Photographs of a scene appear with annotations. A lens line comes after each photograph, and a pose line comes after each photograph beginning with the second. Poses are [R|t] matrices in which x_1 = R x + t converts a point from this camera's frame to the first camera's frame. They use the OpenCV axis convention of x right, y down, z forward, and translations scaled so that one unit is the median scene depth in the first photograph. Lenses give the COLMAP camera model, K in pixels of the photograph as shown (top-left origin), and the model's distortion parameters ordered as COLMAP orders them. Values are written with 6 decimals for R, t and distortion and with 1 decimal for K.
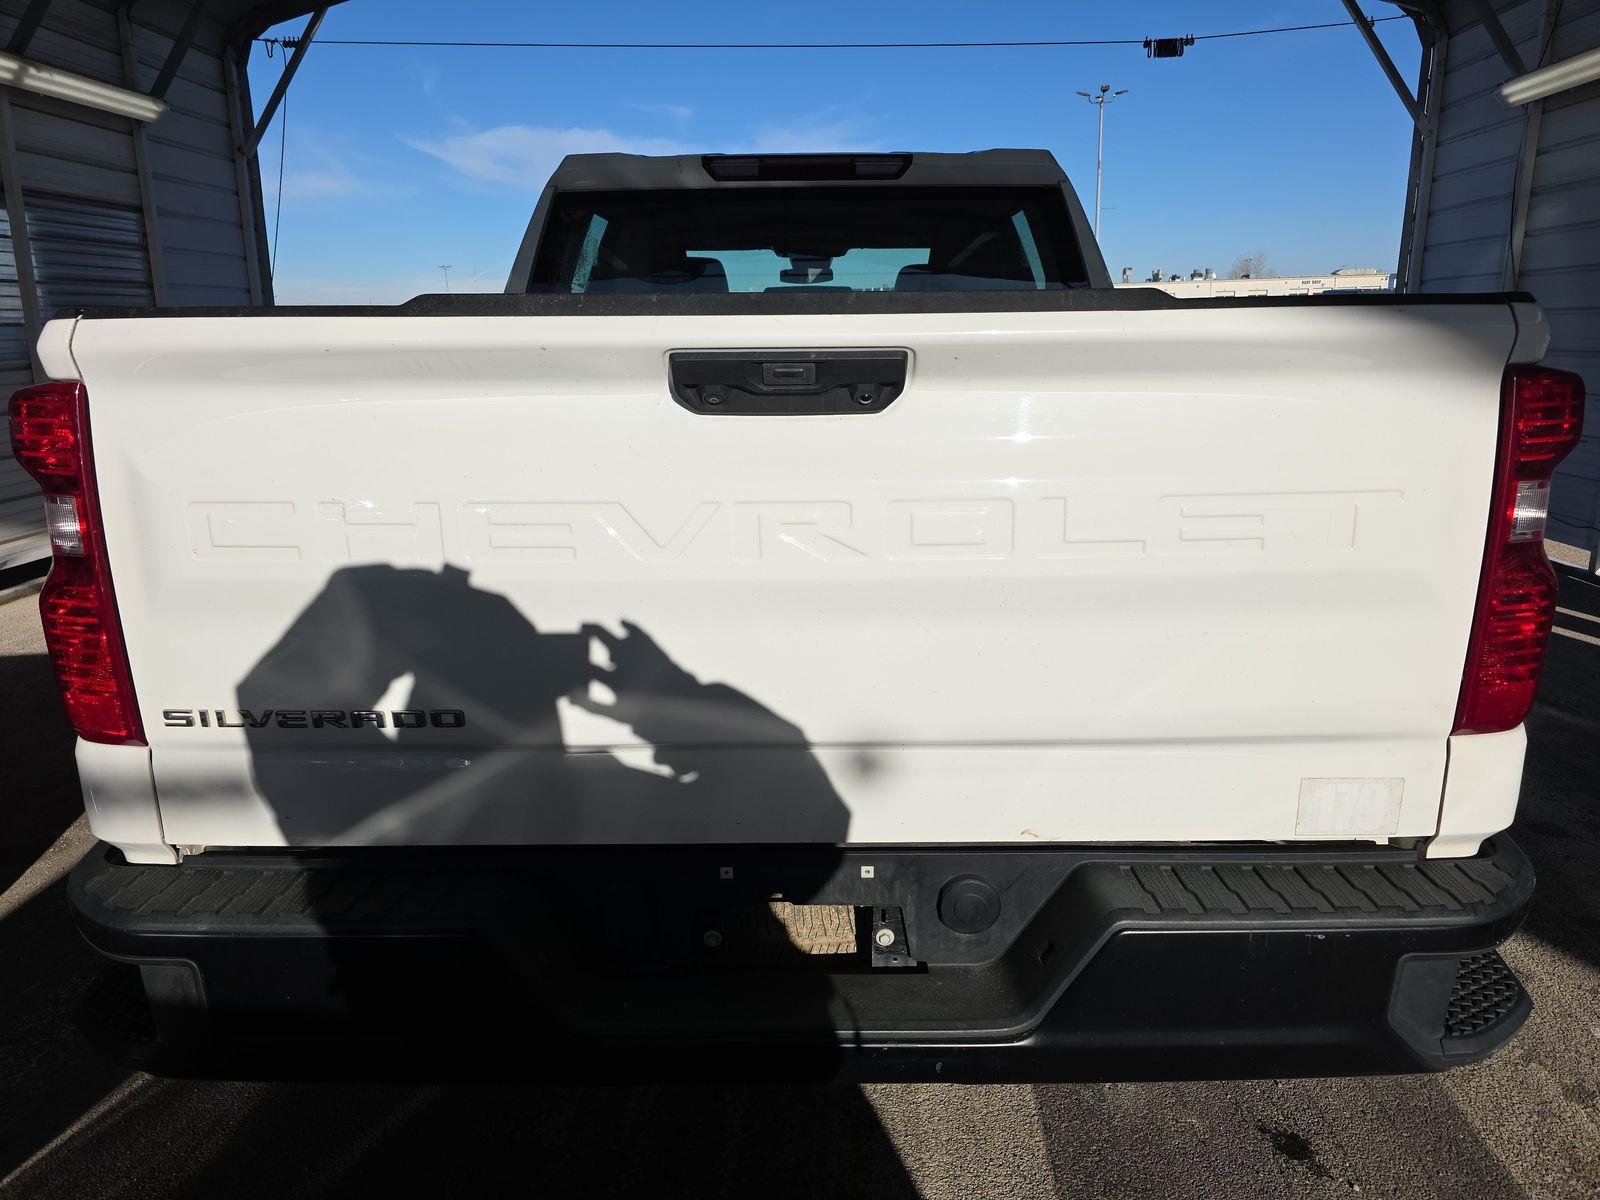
lens RADIAL K [[1082.2, 0, 806.3], [0, 1082.2, 600.8], [0, 0, 1]] dist [0.023076, -0.018926]
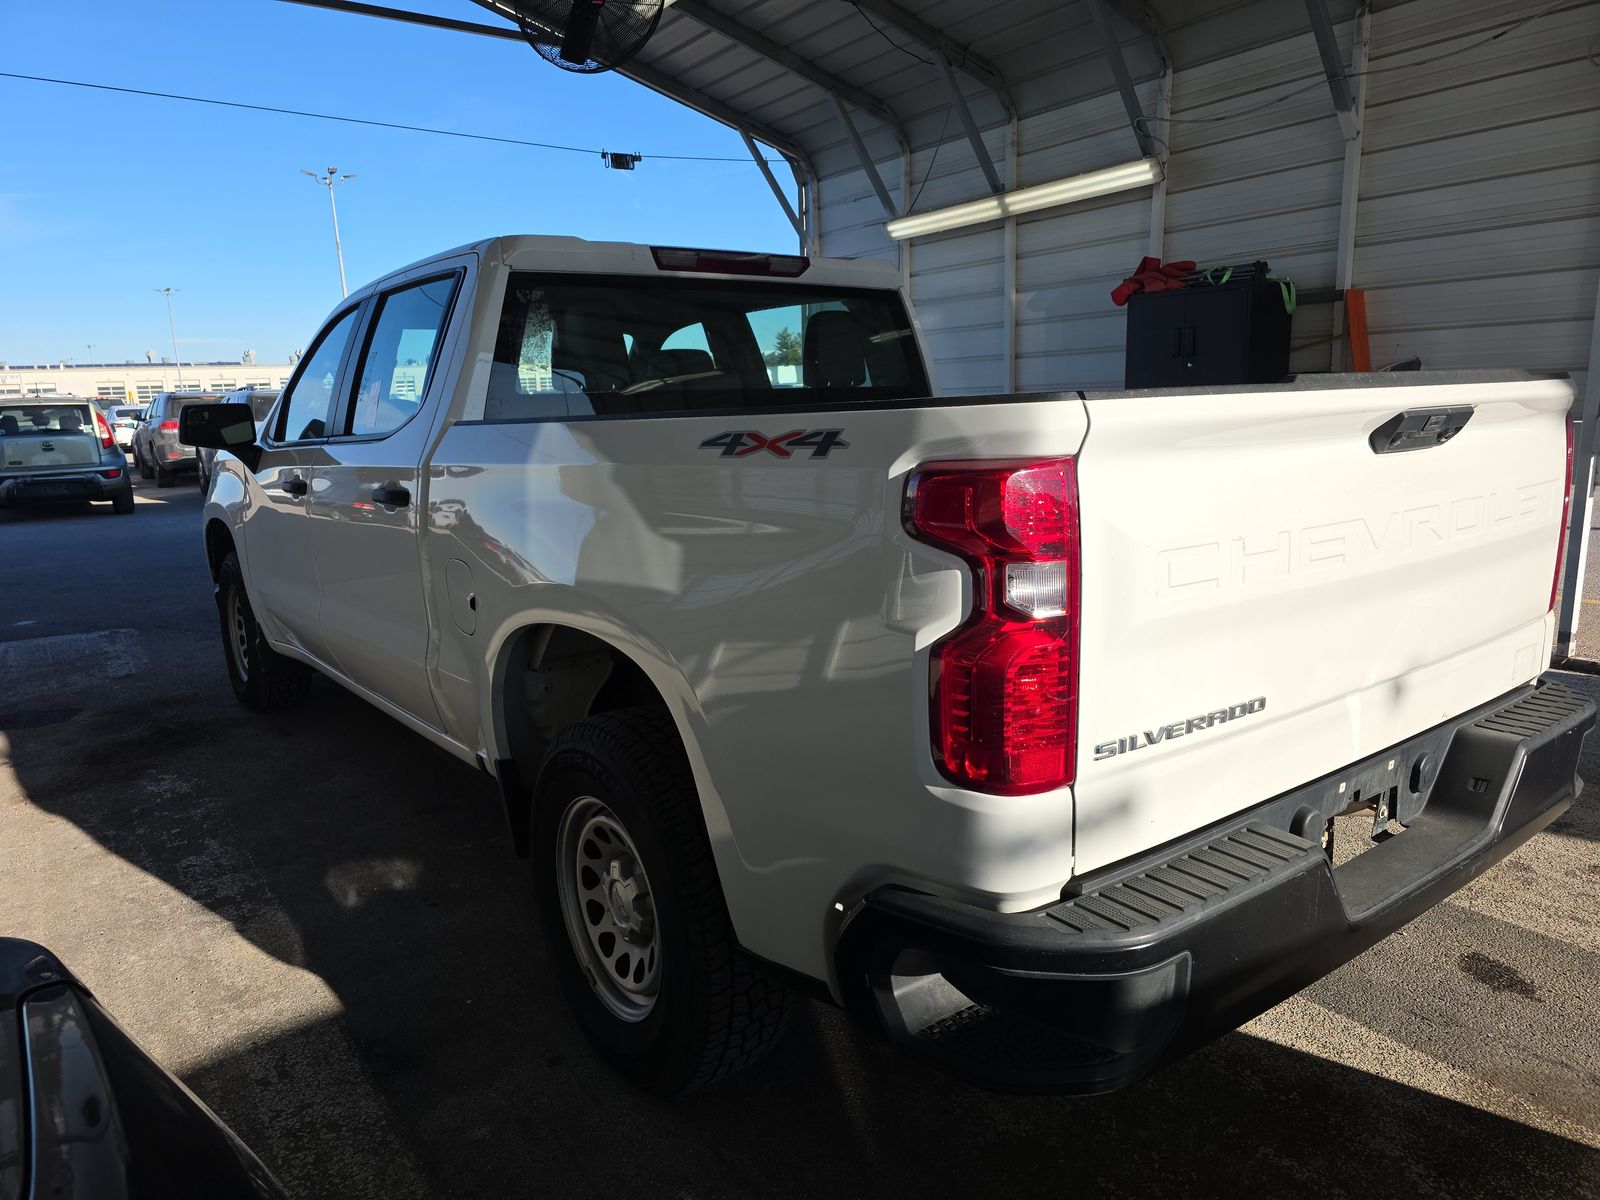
lens RADIAL K [[1082.2, 0, 809.1], [0, 1082.2, 598.2], [0, 0, 1]] dist [0.023076, -0.018926]
pose [[0.789750, -0.119552, 0.601666, -0.290310], [0.163641, 0.986341, -0.018807, -0.013396], [-0.591200, 0.113310, 0.798526, 0.051130]]
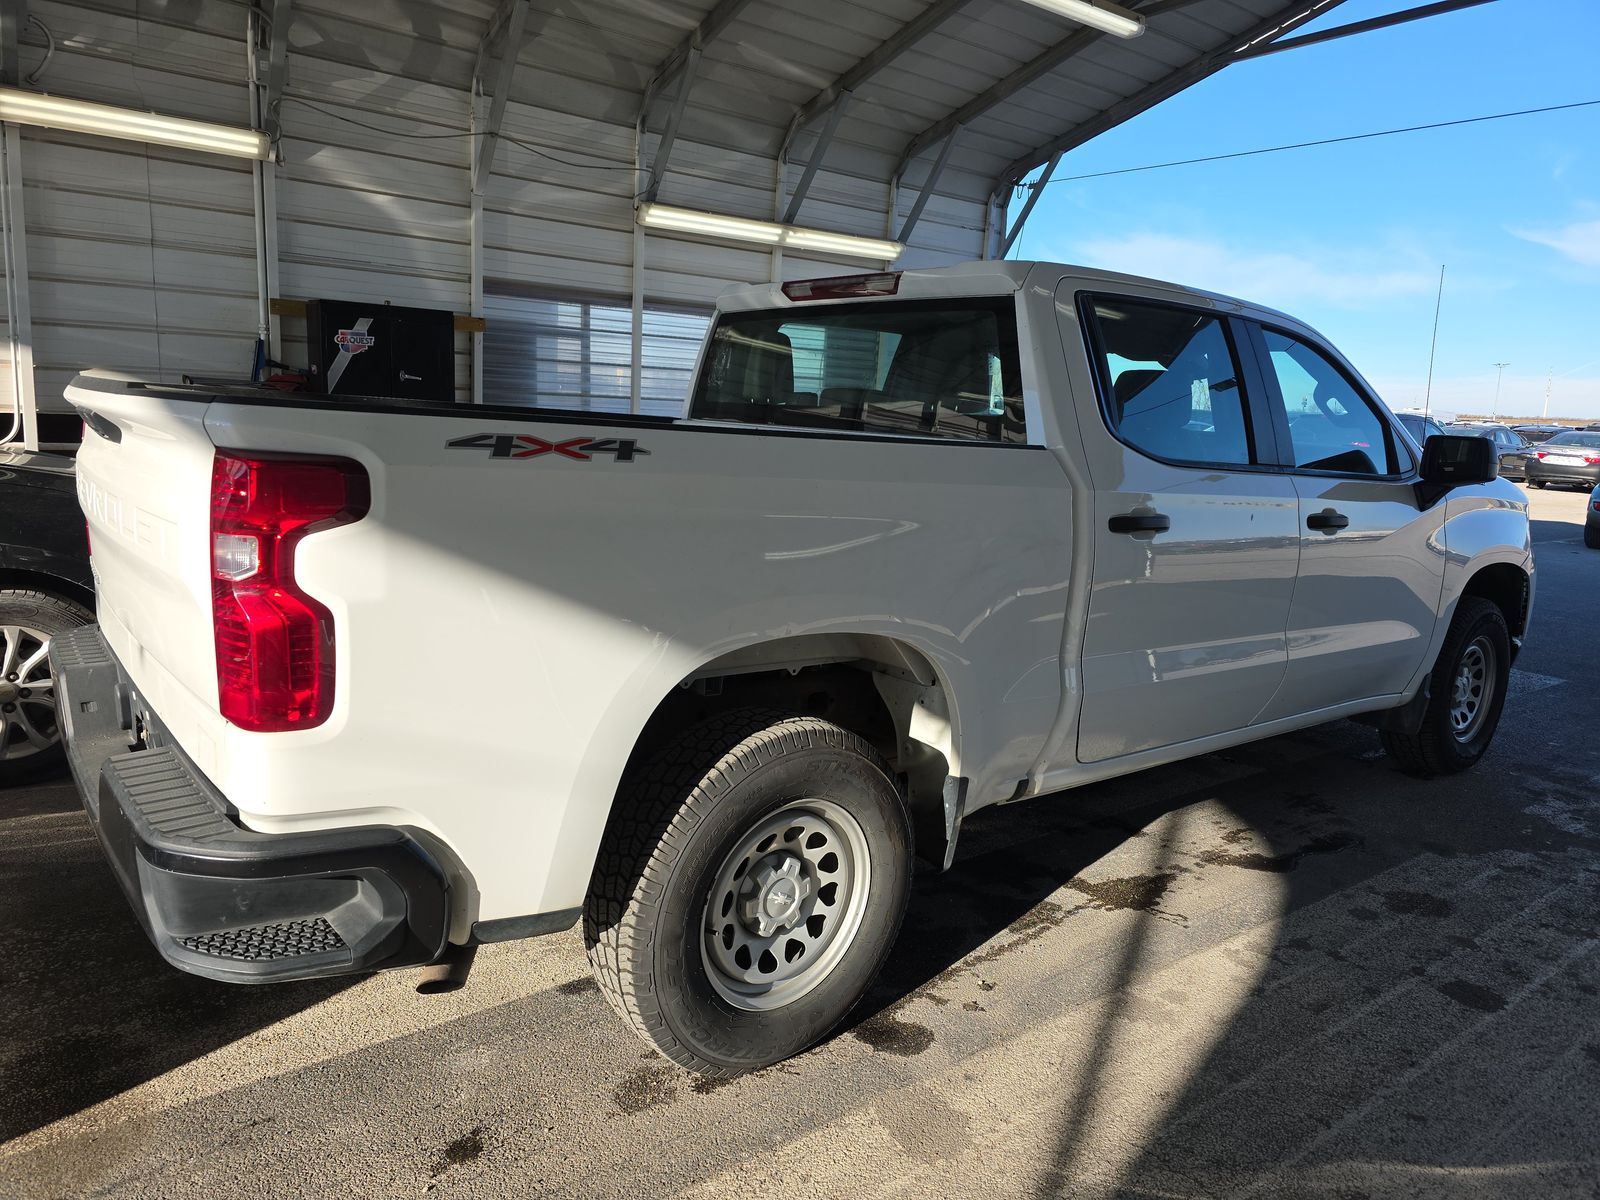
lens RADIAL K [[1082.2, 0, 801.2], [0, 1082.2, 589.9], [0, 0, 1]] dist [0.023076, -0.018926]
pose [[0.624671, 0.174239, -0.761201, 0.398103], [-0.243061, 0.969750, 0.022511, -0.048201], [0.742096, 0.170957, 0.648126, 0.120886]]
